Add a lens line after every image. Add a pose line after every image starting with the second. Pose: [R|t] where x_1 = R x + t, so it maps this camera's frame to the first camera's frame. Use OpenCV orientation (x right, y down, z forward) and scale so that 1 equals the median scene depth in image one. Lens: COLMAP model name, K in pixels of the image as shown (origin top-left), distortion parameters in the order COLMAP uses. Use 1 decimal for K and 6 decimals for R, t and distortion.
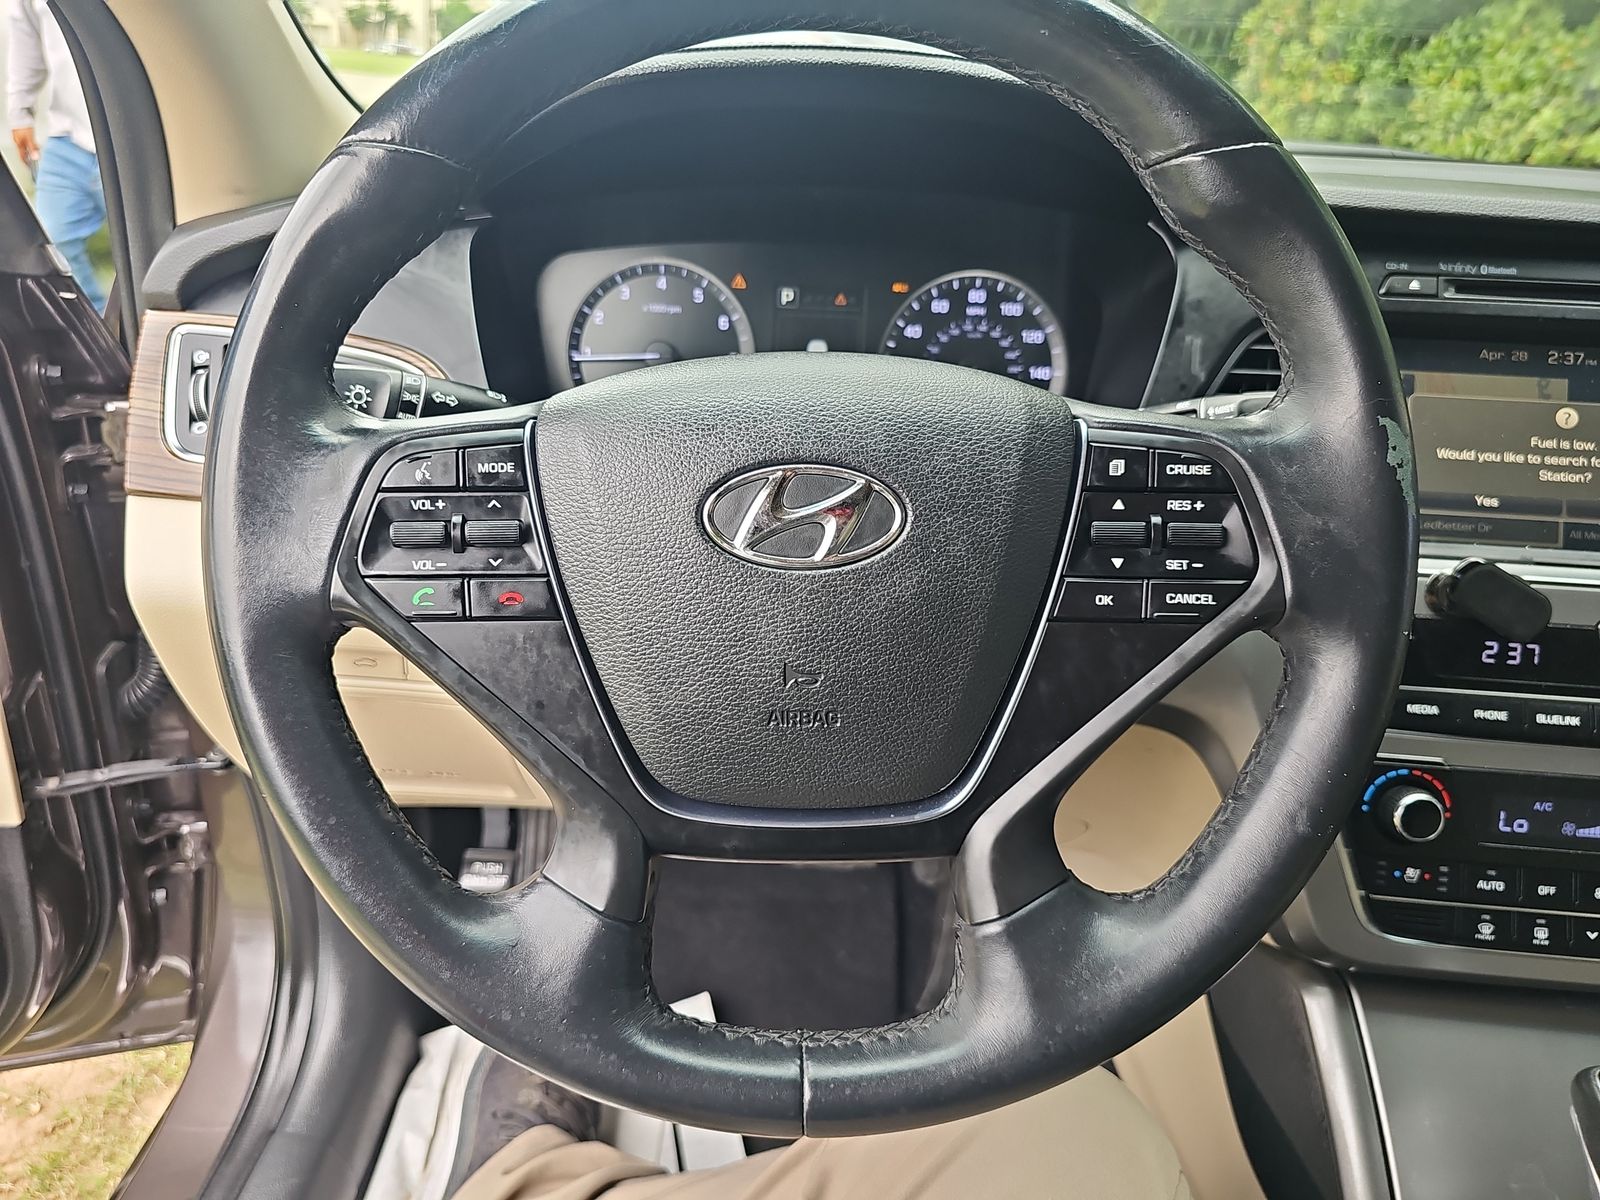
lens RADIAL K [[1061.3, 0, 800.0], [0, 1061.3, 600.0], [0, 0, 1]] dist [0.079315, -0.084167]
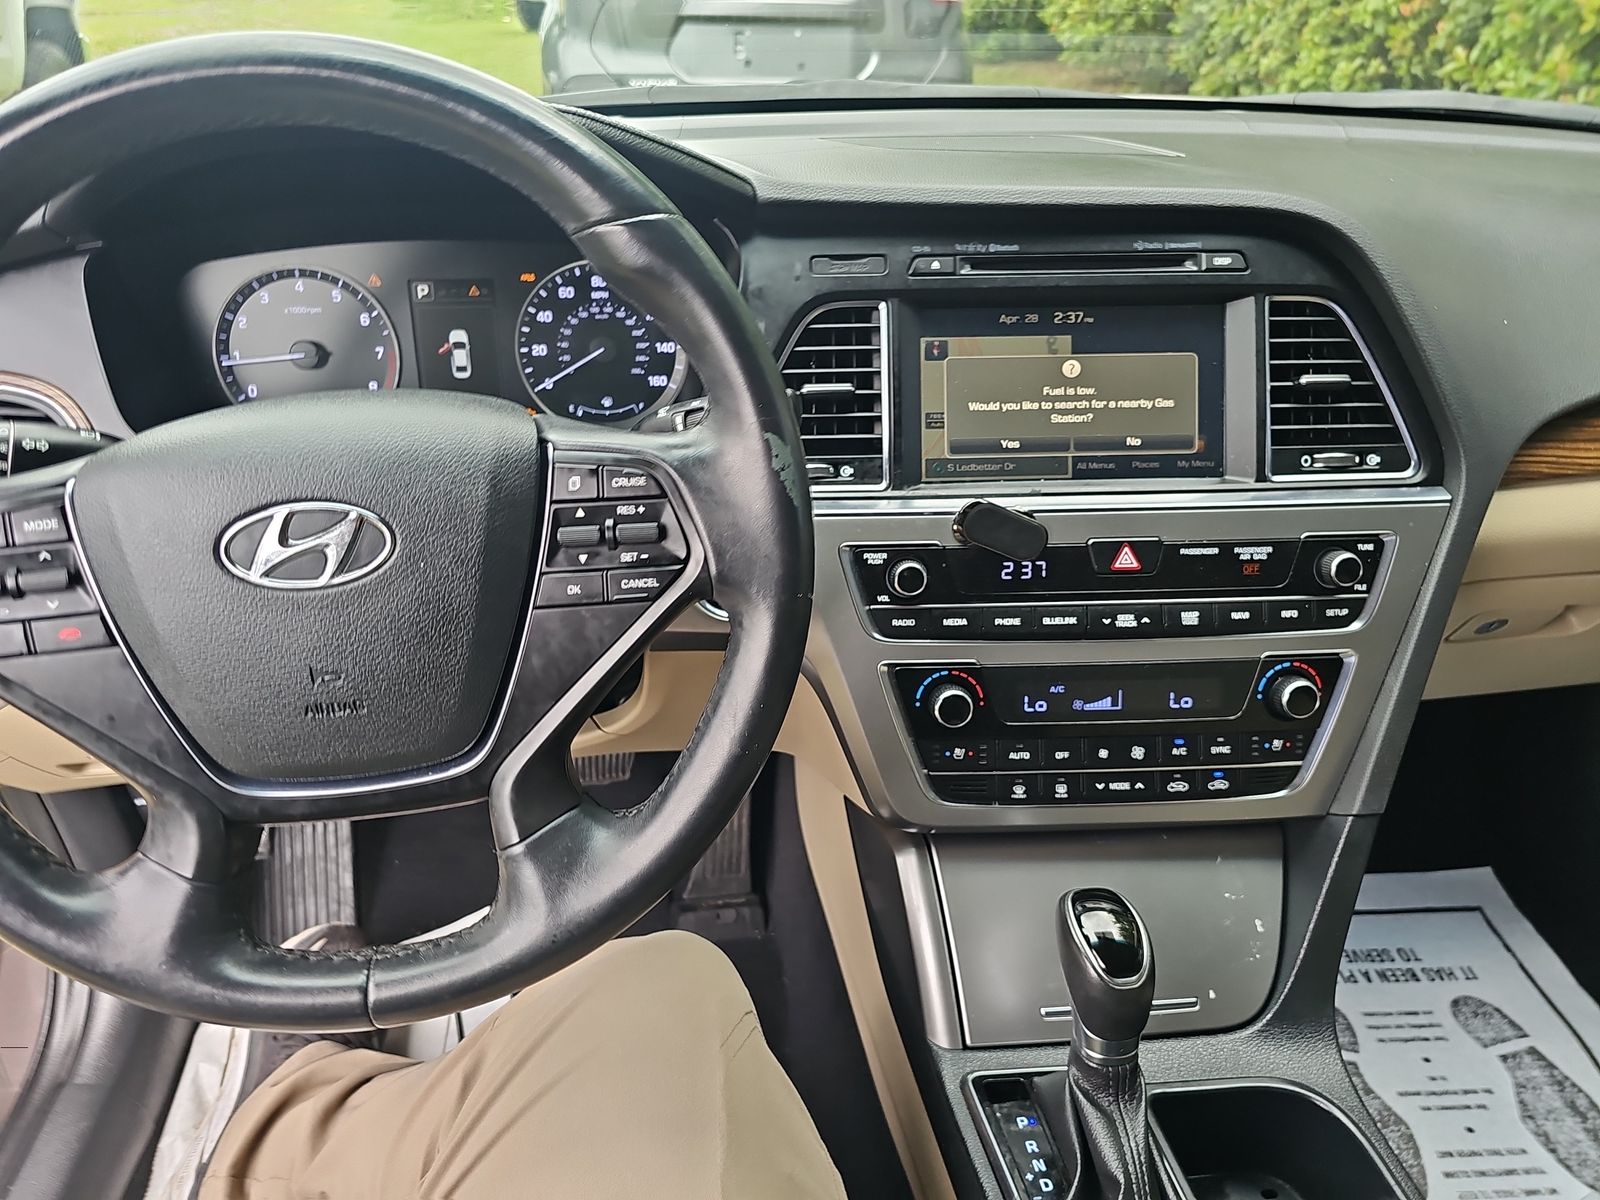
lens RADIAL K [[1061.3, 0, 800.0], [0, 1061.3, 600.0], [0, 0, 1]] dist [0.079315, -0.084167]
pose [[0.991380, -0.093616, 0.091664, 0.288455], [0.084147, 0.991196, 0.102220, -0.062687], [-0.100427, -0.093626, 0.990530, -0.183282]]
